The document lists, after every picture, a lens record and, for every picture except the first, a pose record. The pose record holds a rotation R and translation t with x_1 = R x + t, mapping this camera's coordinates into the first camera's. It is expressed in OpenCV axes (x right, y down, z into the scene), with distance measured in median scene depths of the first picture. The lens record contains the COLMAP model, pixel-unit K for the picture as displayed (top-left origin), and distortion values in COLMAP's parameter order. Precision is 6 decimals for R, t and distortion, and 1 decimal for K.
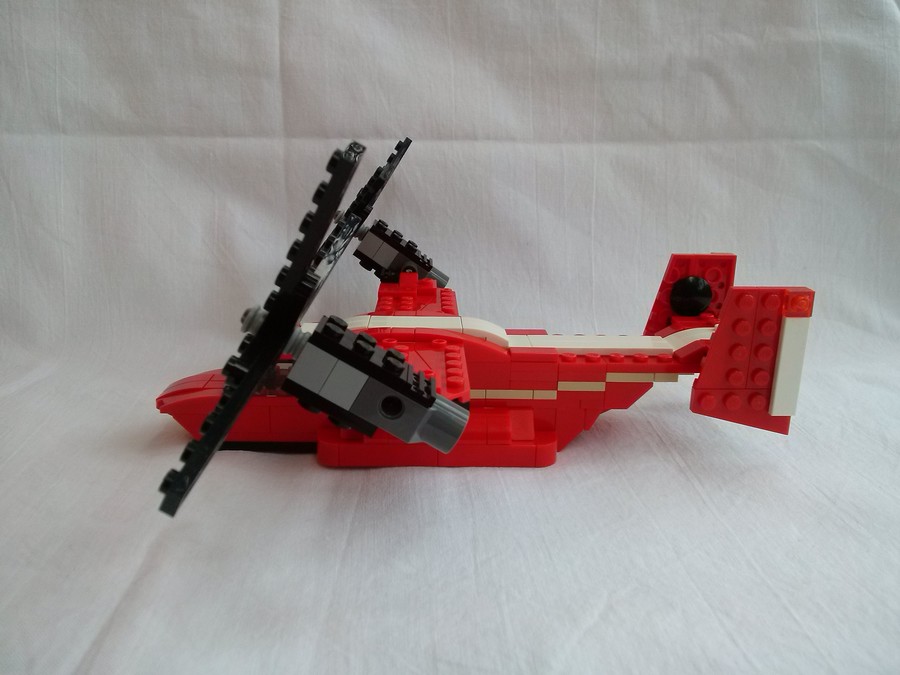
lens RADIAL K [[810.6, 0, 434.7], [0, 810.6, 339.3], [0, 0, 1]] dist [0.045040, -0.204365]
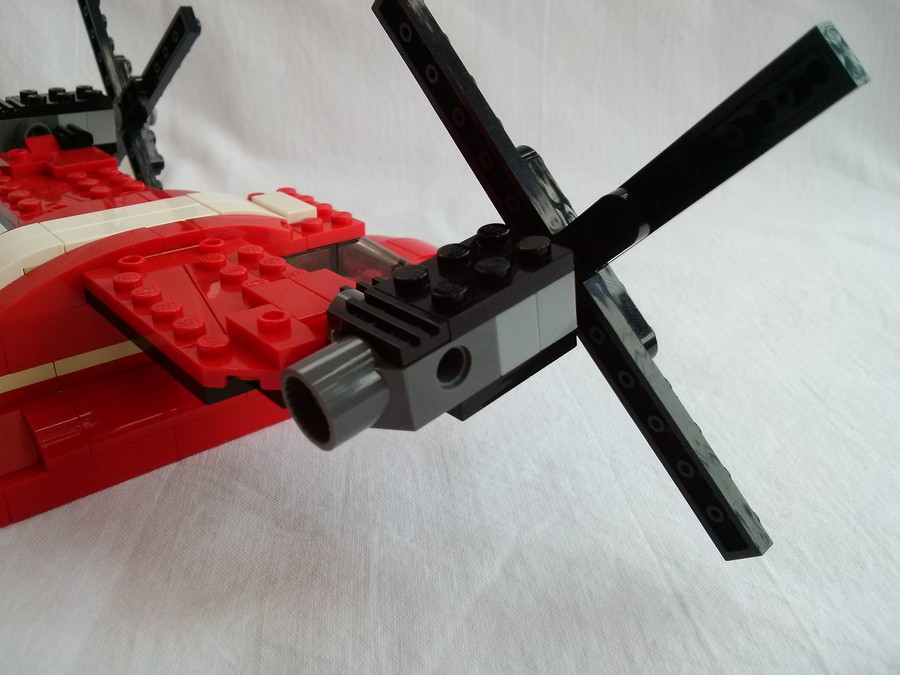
lens RADIAL K [[802.8, 0, 437.7], [0, 802.8, 375.6], [0, 0, 1]] dist [0.066077, -0.292902]
pose [[0.999044, -0.002510, 0.043641, 0.052860], [-0.007174, 0.975398, 0.220333, 0.006595], [-0.043120, -0.220435, 0.974448, 0.156145]]
